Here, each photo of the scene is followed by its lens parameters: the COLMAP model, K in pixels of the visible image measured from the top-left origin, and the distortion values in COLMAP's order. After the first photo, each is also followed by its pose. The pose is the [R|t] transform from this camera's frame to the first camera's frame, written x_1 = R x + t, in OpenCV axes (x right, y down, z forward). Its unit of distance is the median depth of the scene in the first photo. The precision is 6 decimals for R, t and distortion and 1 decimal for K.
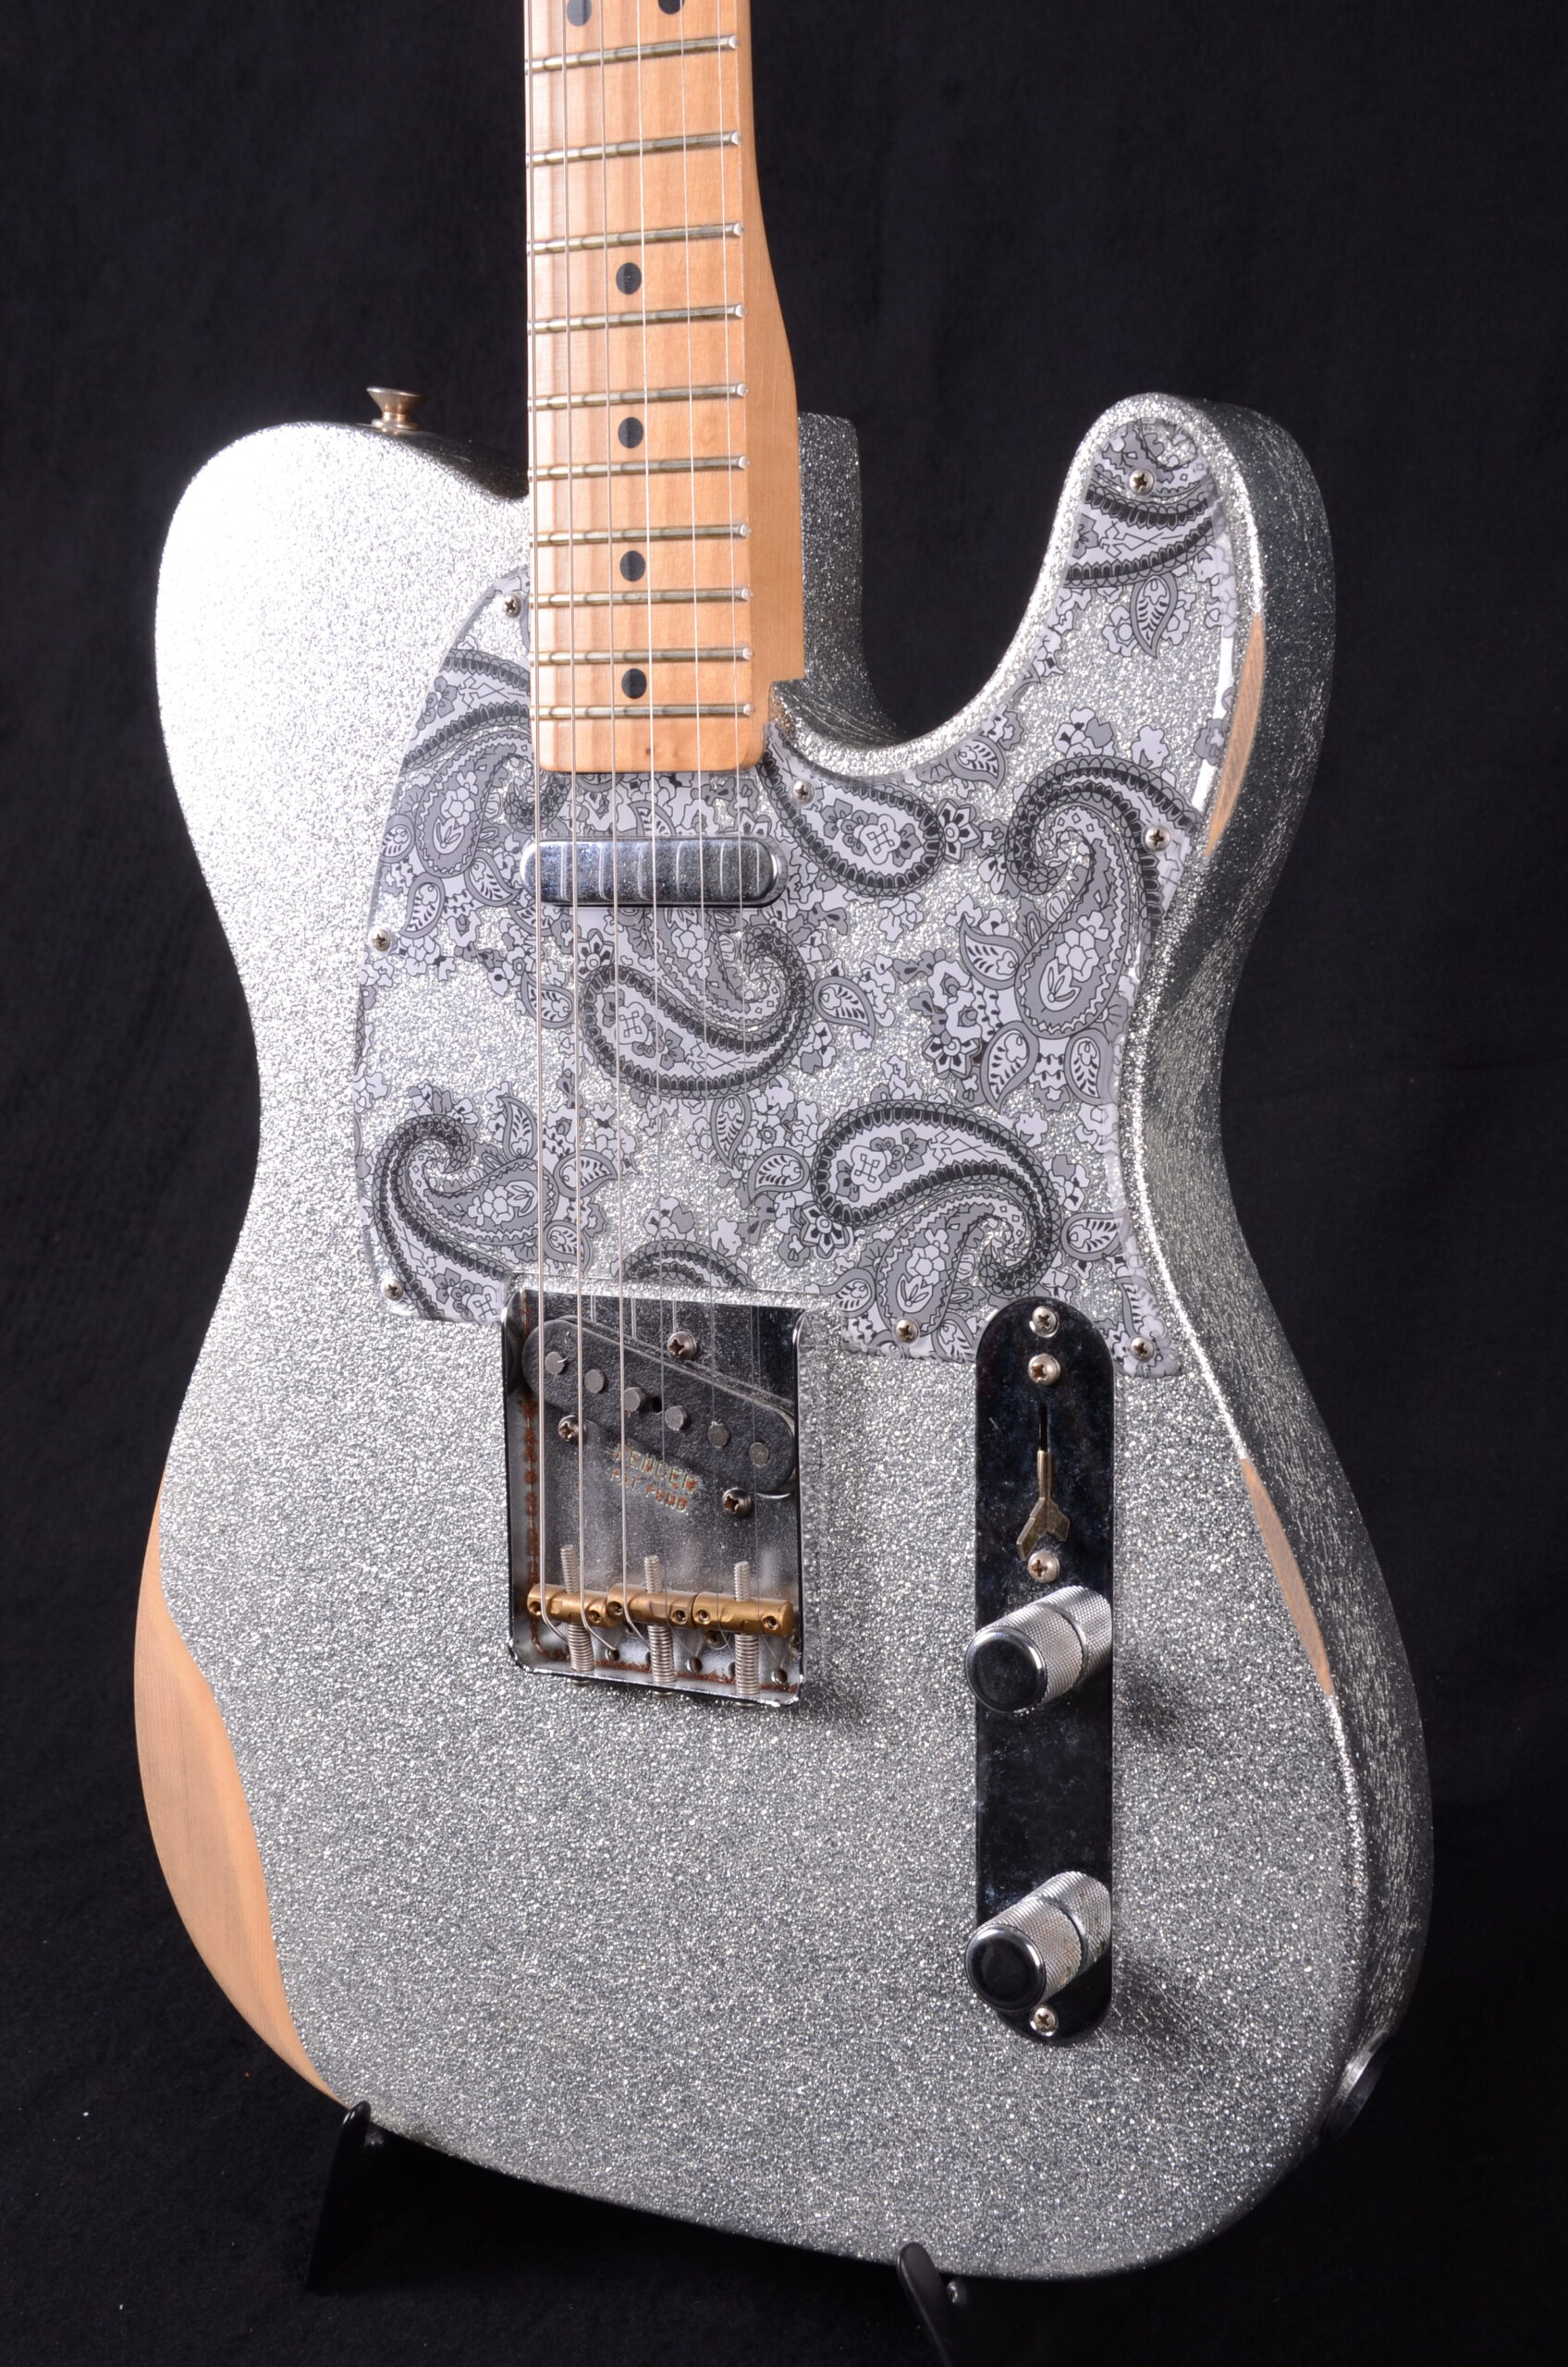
lens RADIAL K [[3357.6, 0, 788.2], [0, 3357.6, 1207.2], [0, 0, 1]] dist [0.066541, 0.462837]
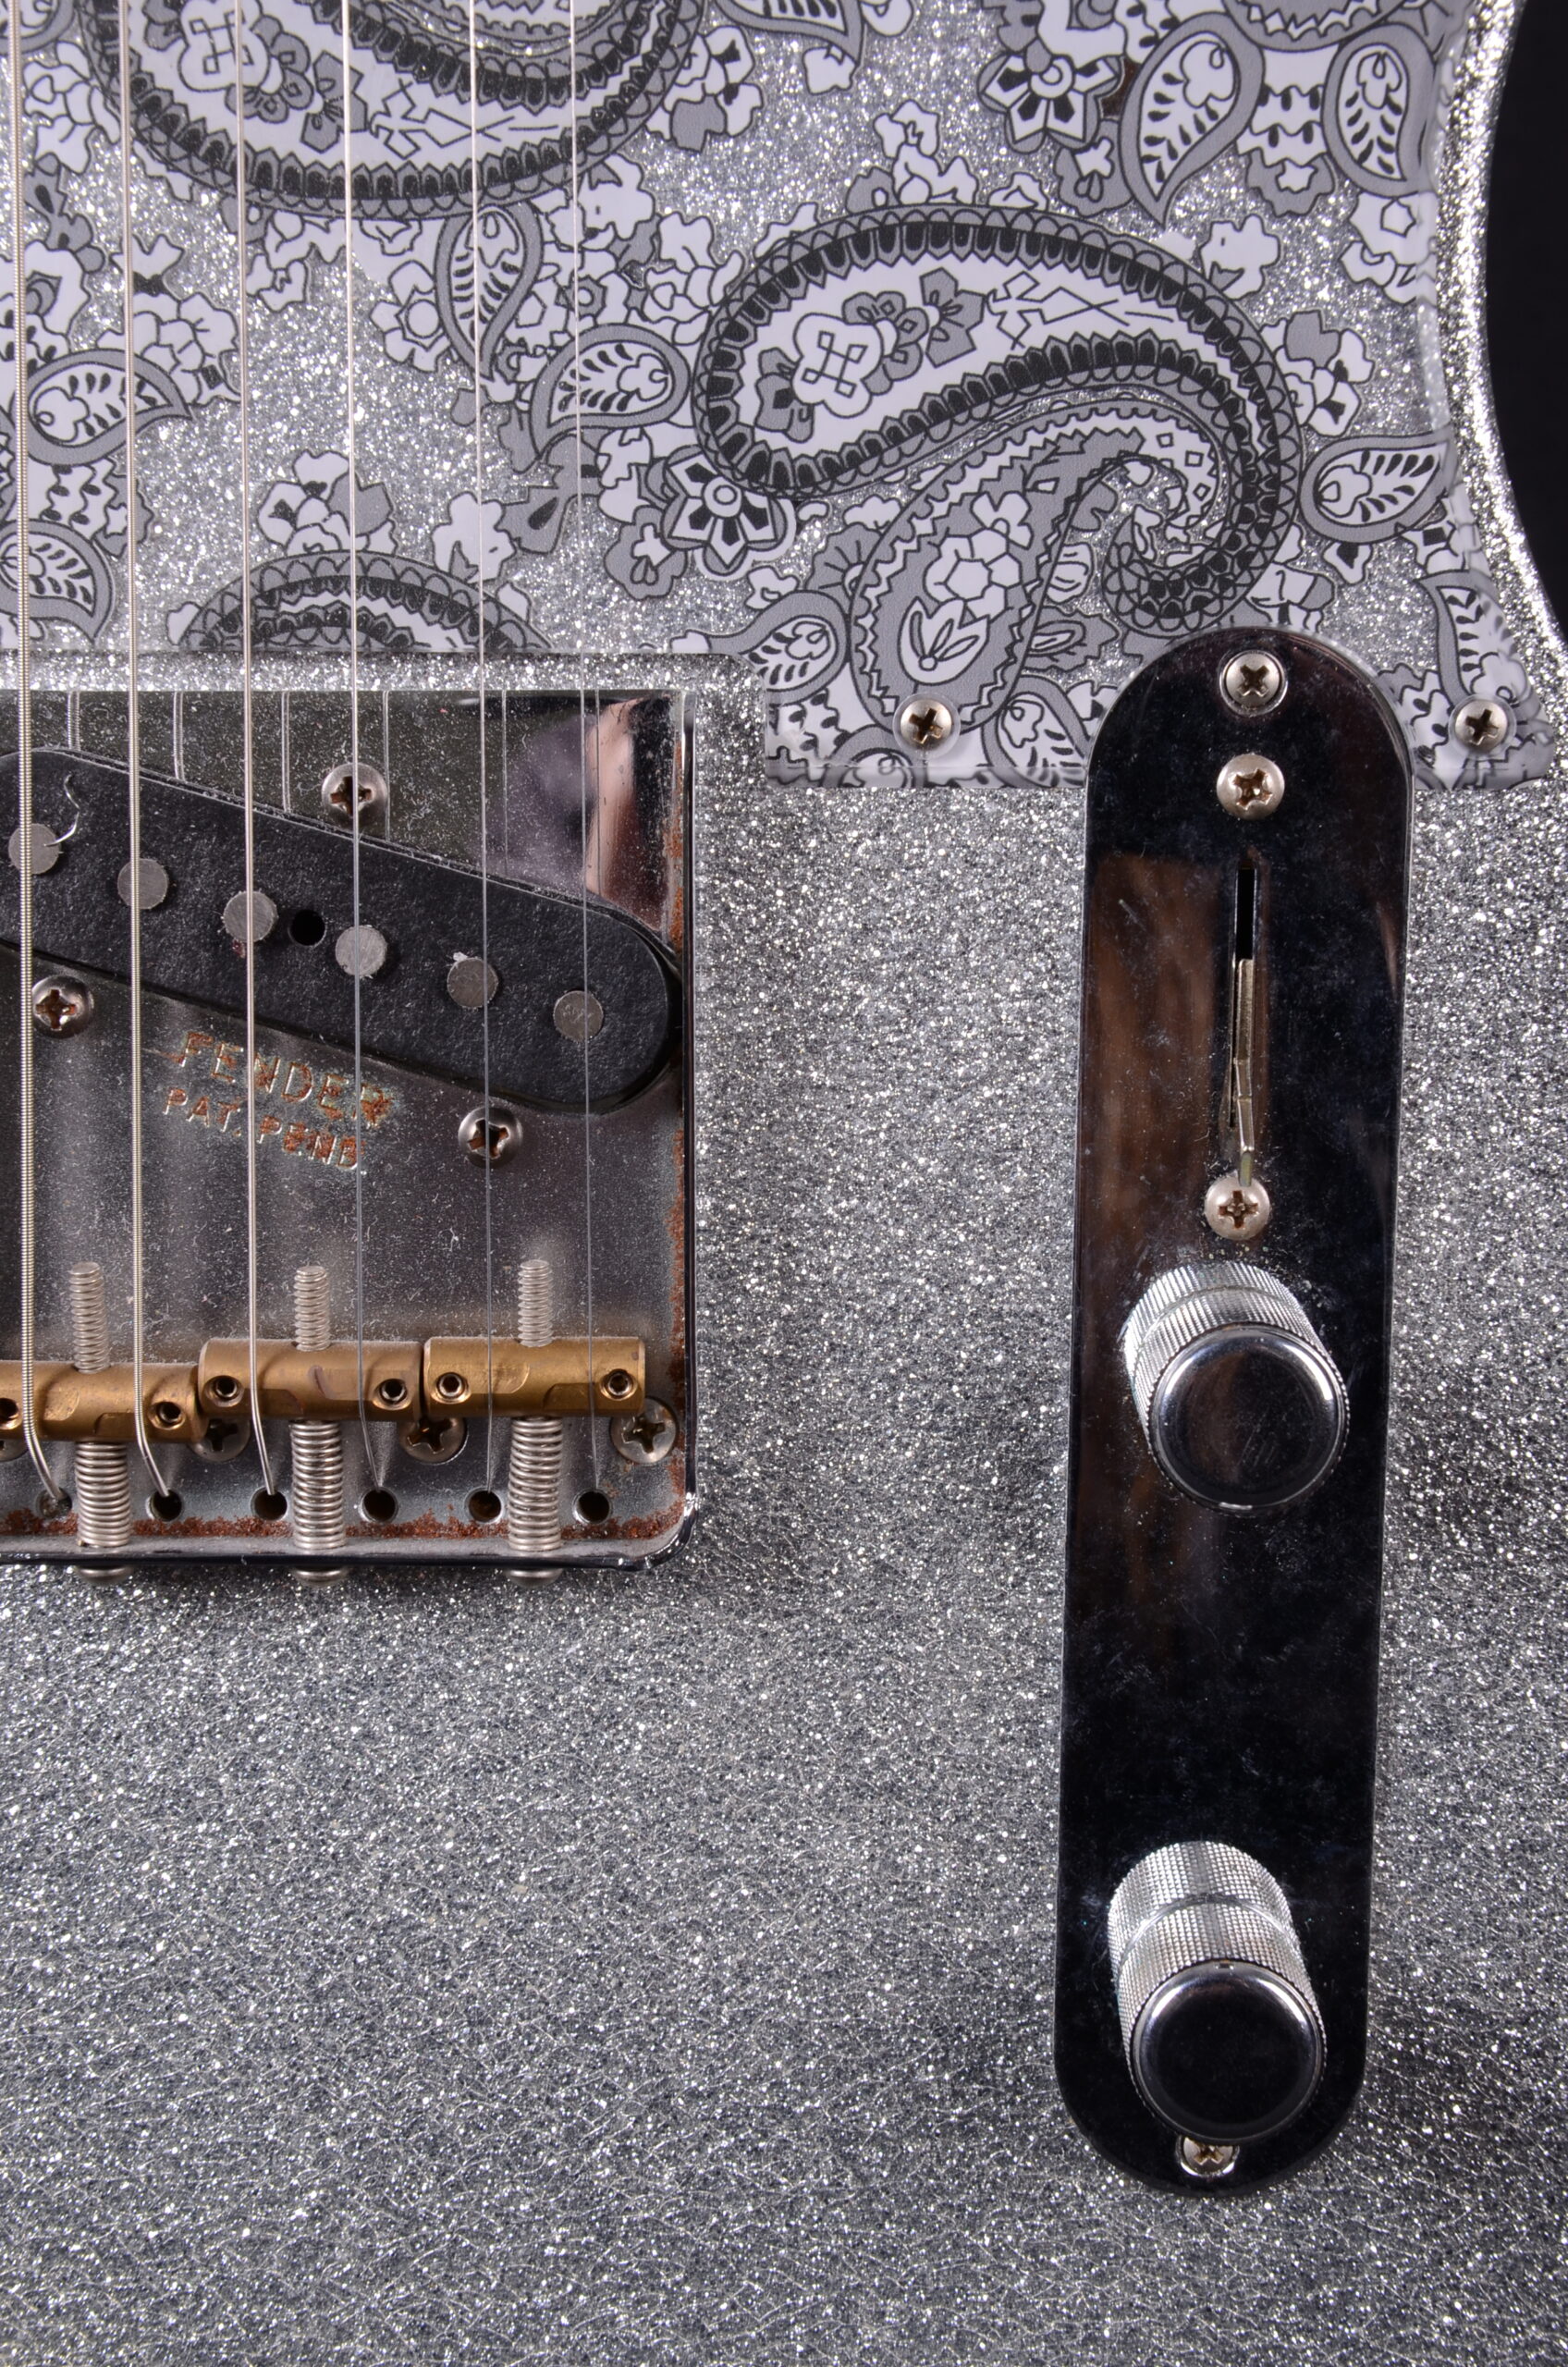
lens RADIAL K [[3916.9, 0, 778.6], [0, 3916.9, 1233.5], [0, 0, 1]] dist [0.088869, 0.256676]
pose [[0.880536, -0.051063, 0.471221, -0.239682], [0.041991, 0.998675, 0.029754, 0.089545], [-0.472116, -0.006412, 0.881513, 0.527697]]
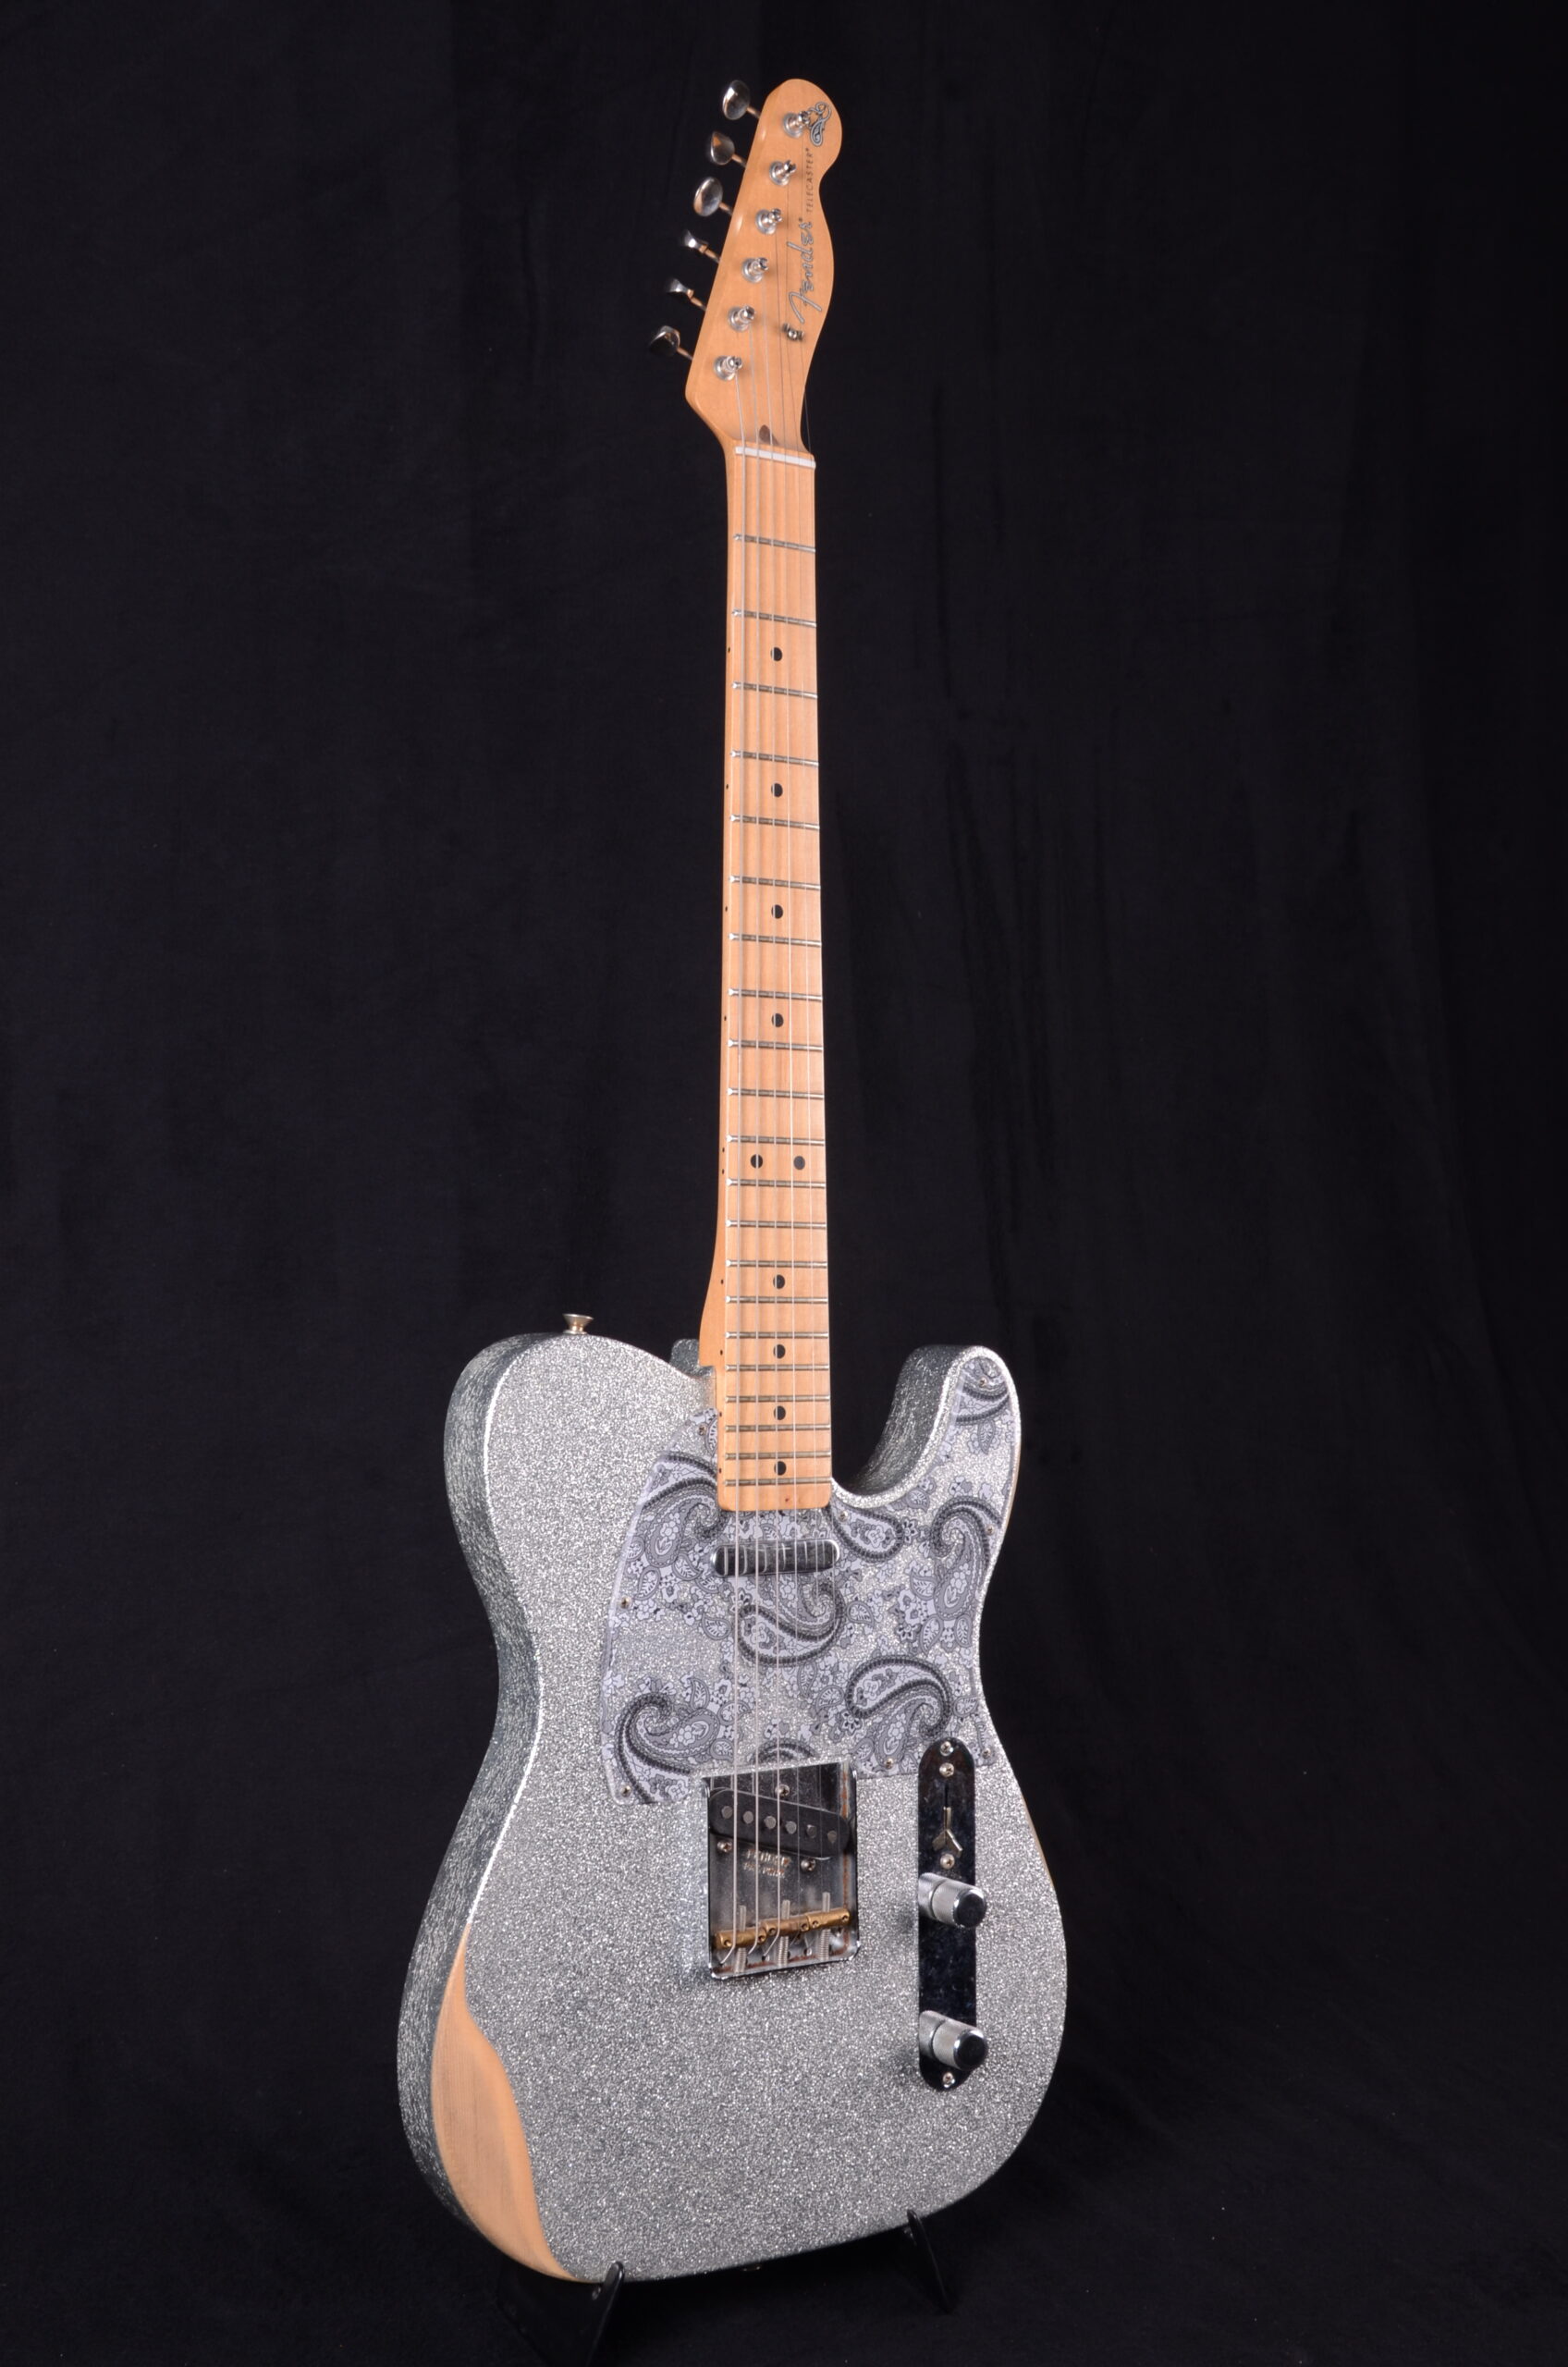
lens RADIAL K [[2714.3, 0, 789.7], [0, 2714.3, 1220.0], [0, 0, 1]] dist [-0.002996, 0.279710]
pose [[0.491078, 0.047100, 0.869841, -1.516528], [0.115292, 0.986239, -0.118492, -0.107267], [-0.863452, 0.158475, 0.478890, 0.164325]]
